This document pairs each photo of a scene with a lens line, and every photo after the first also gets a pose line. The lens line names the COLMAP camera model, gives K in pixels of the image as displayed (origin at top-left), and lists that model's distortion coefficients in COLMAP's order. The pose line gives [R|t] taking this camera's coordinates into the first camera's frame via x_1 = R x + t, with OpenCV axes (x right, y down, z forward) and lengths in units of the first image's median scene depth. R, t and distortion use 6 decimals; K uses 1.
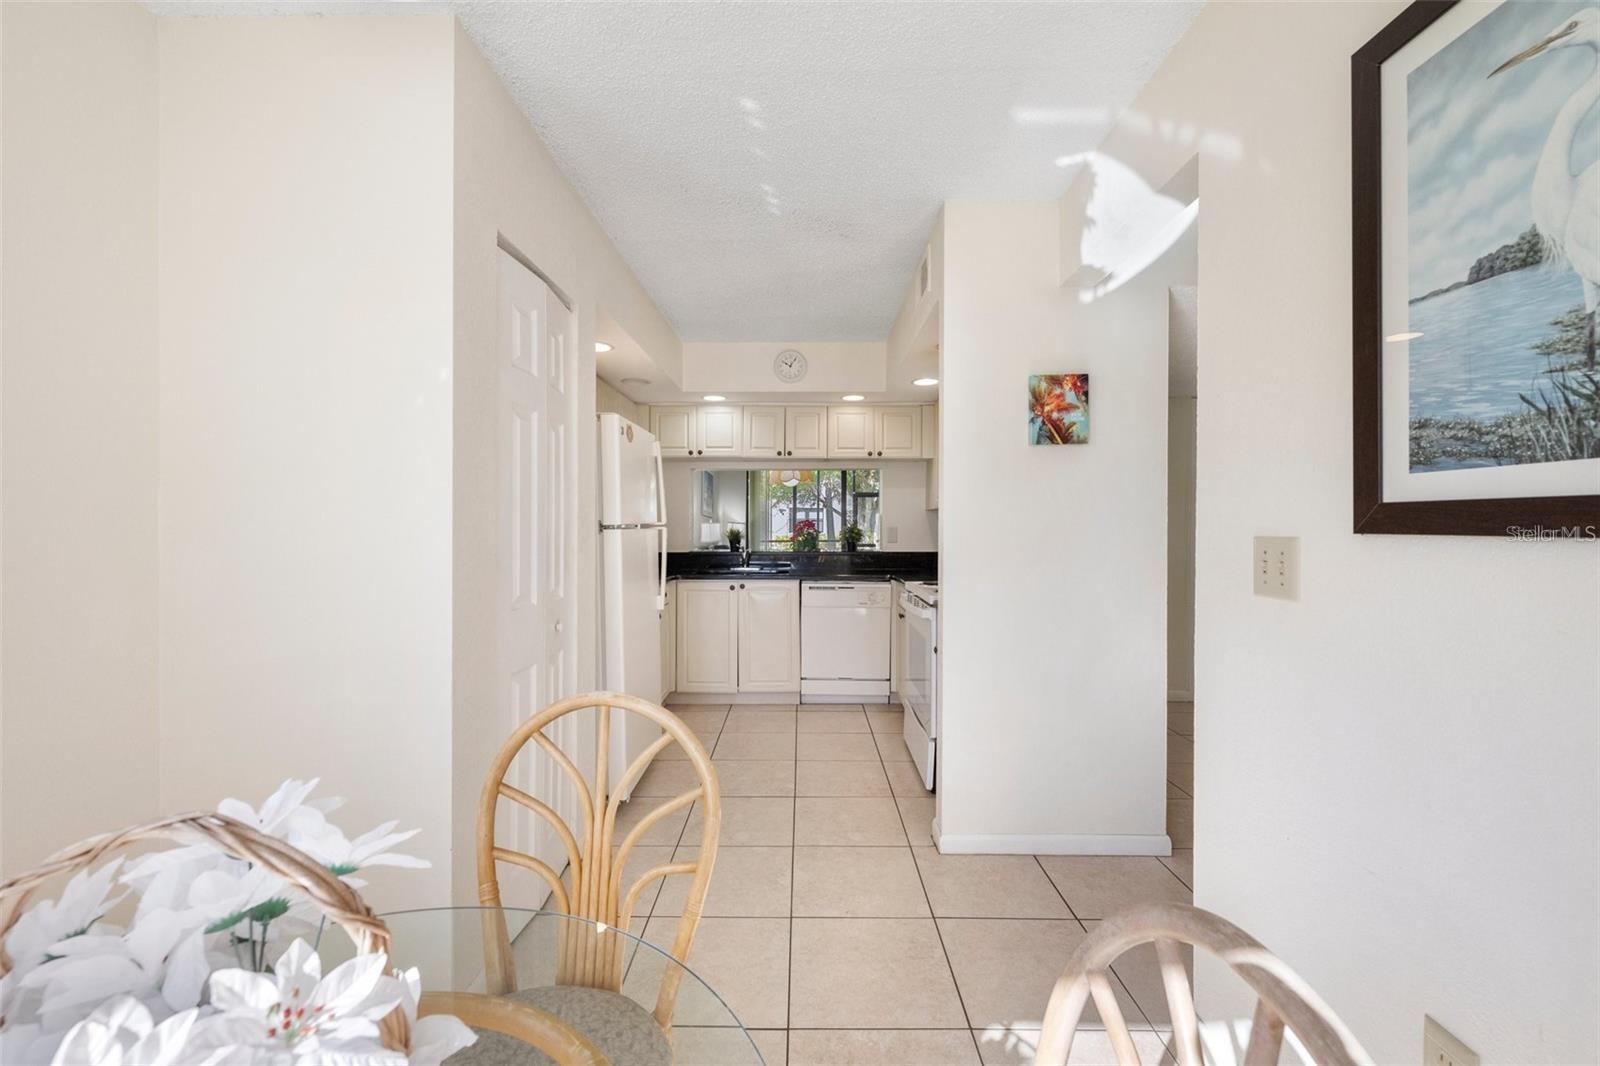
lens RADIAL K [[639.7, 0, 800.0], [0, 639.7, 523.5], [0, 0, 1]] dist [-0.000519, -0.000272]
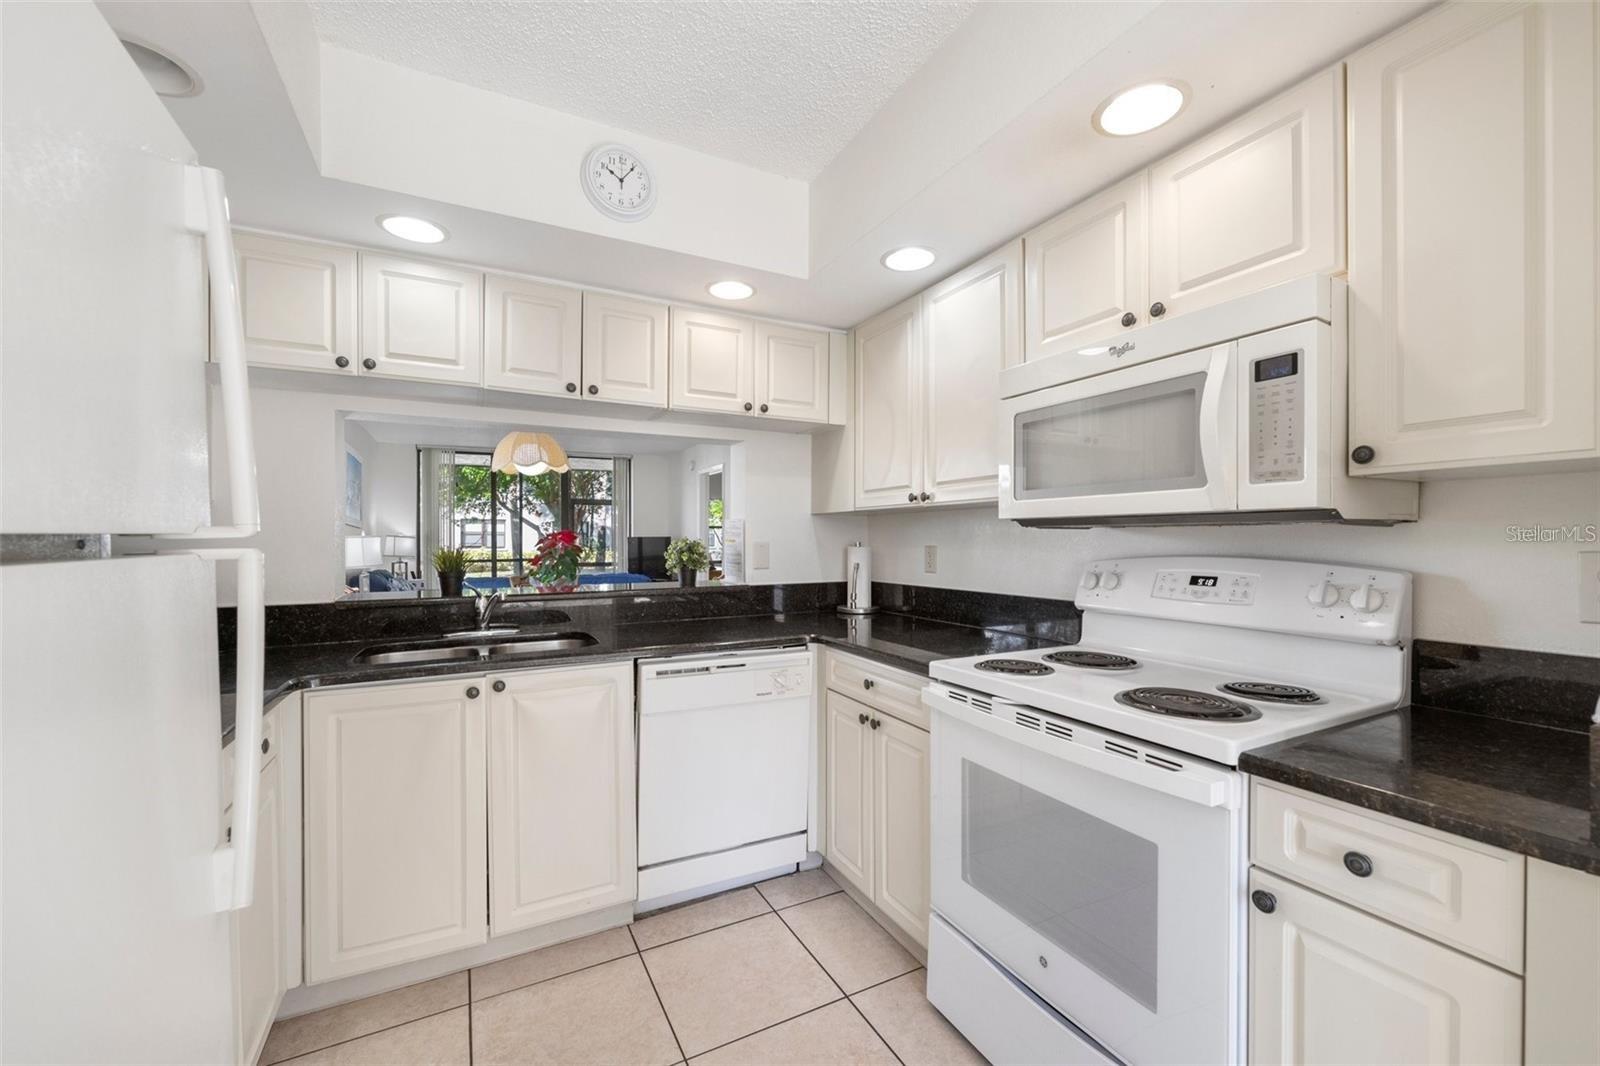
lens RADIAL K [[636.3, 0, 801.0], [0, 636.3, 540.7], [0, 0, 1]] dist [-0.000693, -0.000259]
pose [[0.882492, -0.003061, 0.470317, -0.103642], [0.000890, 0.999988, 0.004839, 0.001266], [-0.470326, -0.003851, 0.882484, 0.505402]]
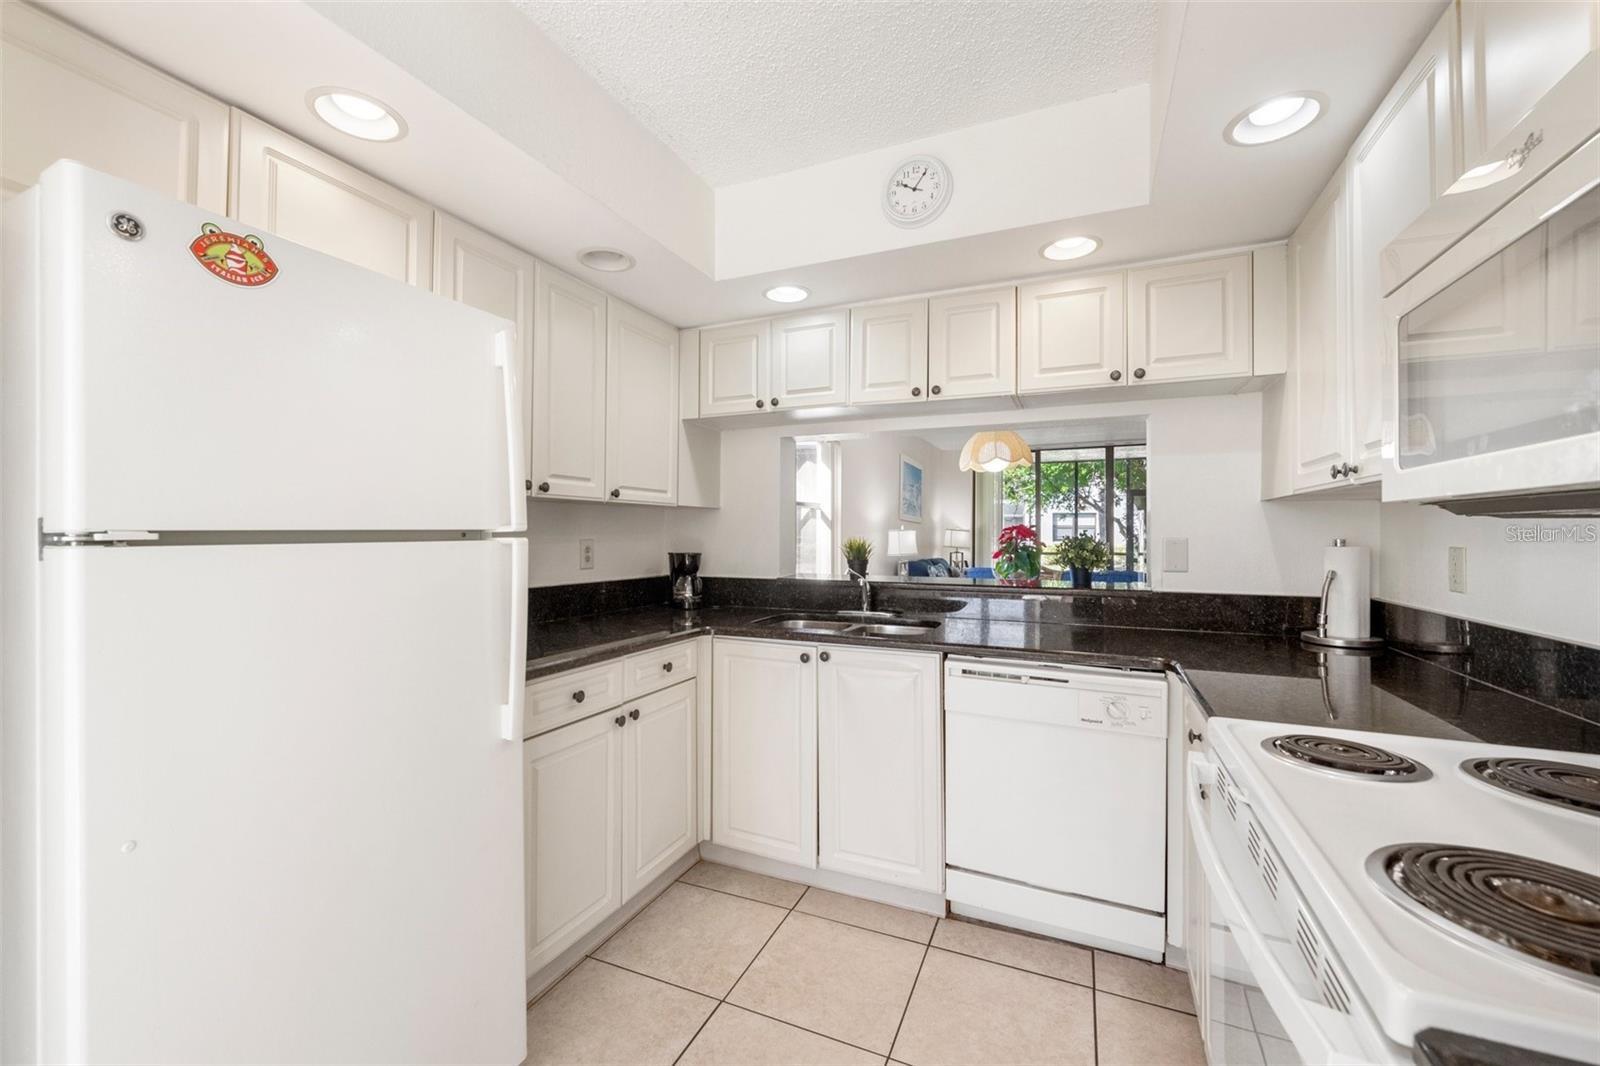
lens RADIAL K [[639.7, 0, 800.0], [0, 639.7, 523.5], [0, 0, 1]] dist [-0.000519, -0.000272]
pose [[0.918182, -0.002593, -0.396151, 0.083556], [-0.002115, 0.999932, -0.011445, 0.000586], [0.396154, 0.011346, 0.918114, 0.500013]]
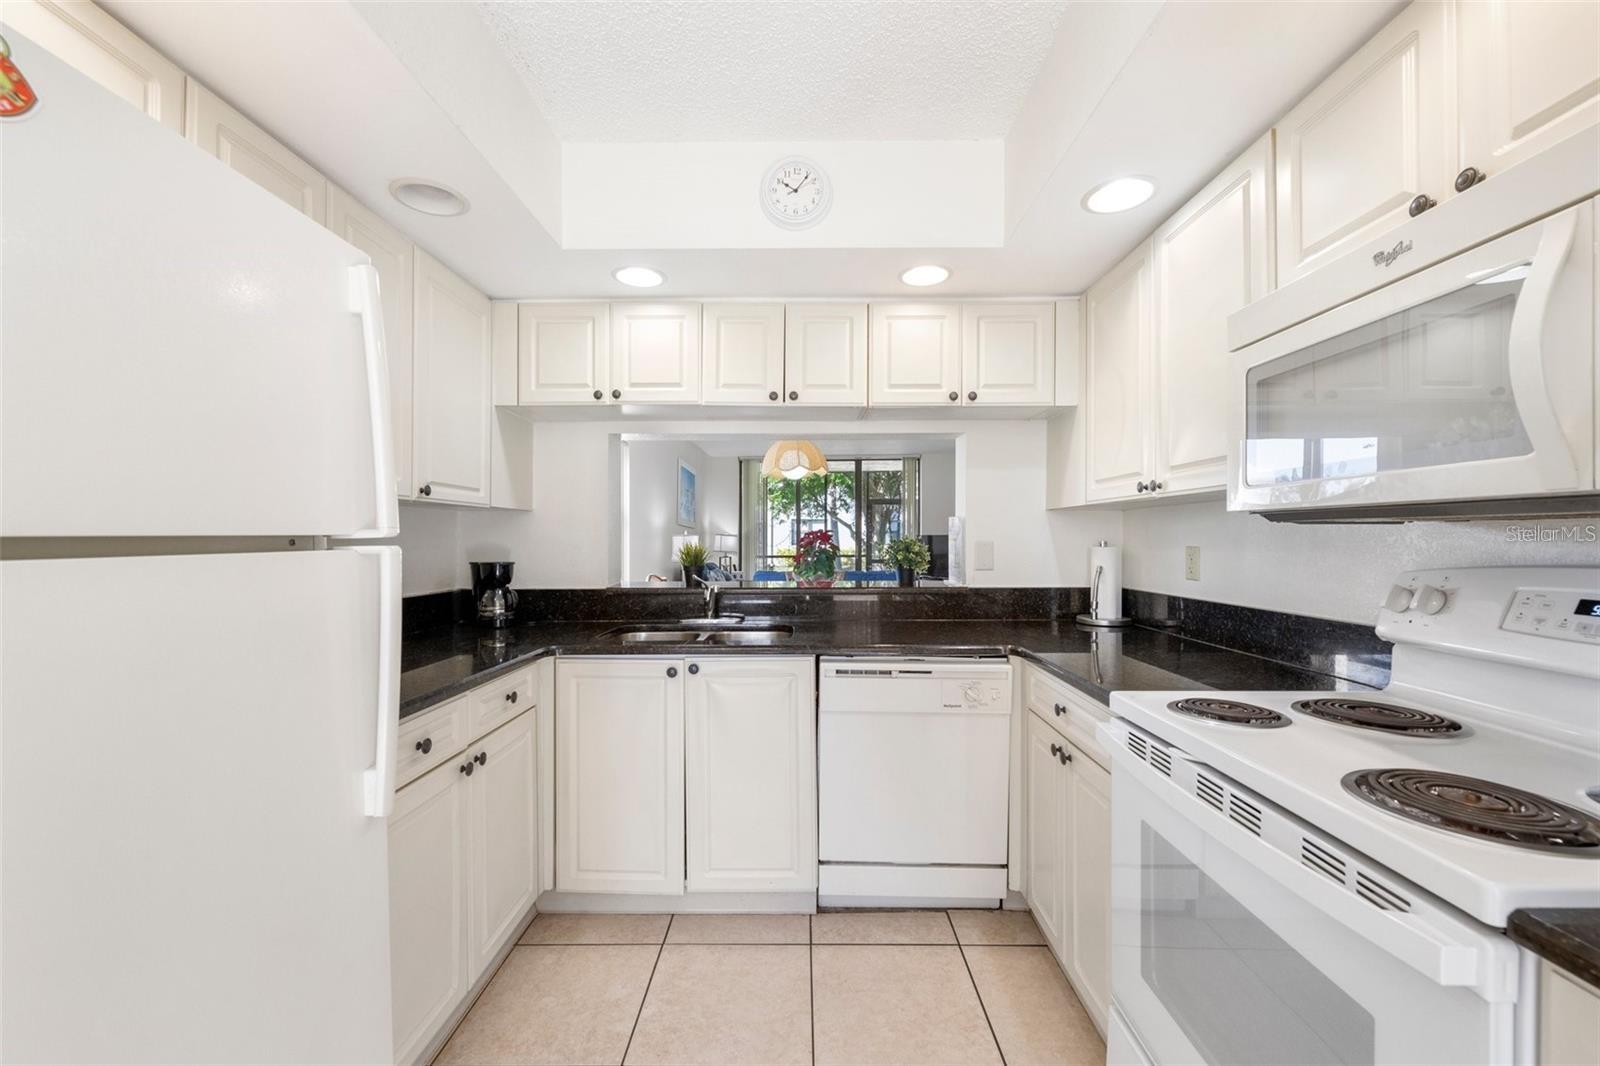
lens RADIAL K [[633.3, 0, 800.7], [0, 633.3, 536.1], [0, 0, 1]] dist [-0.000616, -0.000757]
pose [[0.999997, -0.001199, -0.002179, -0.009809], [0.001199, 0.999999, 0.000168, 0.000826], [0.002179, -0.000171, 0.999998, 0.500846]]
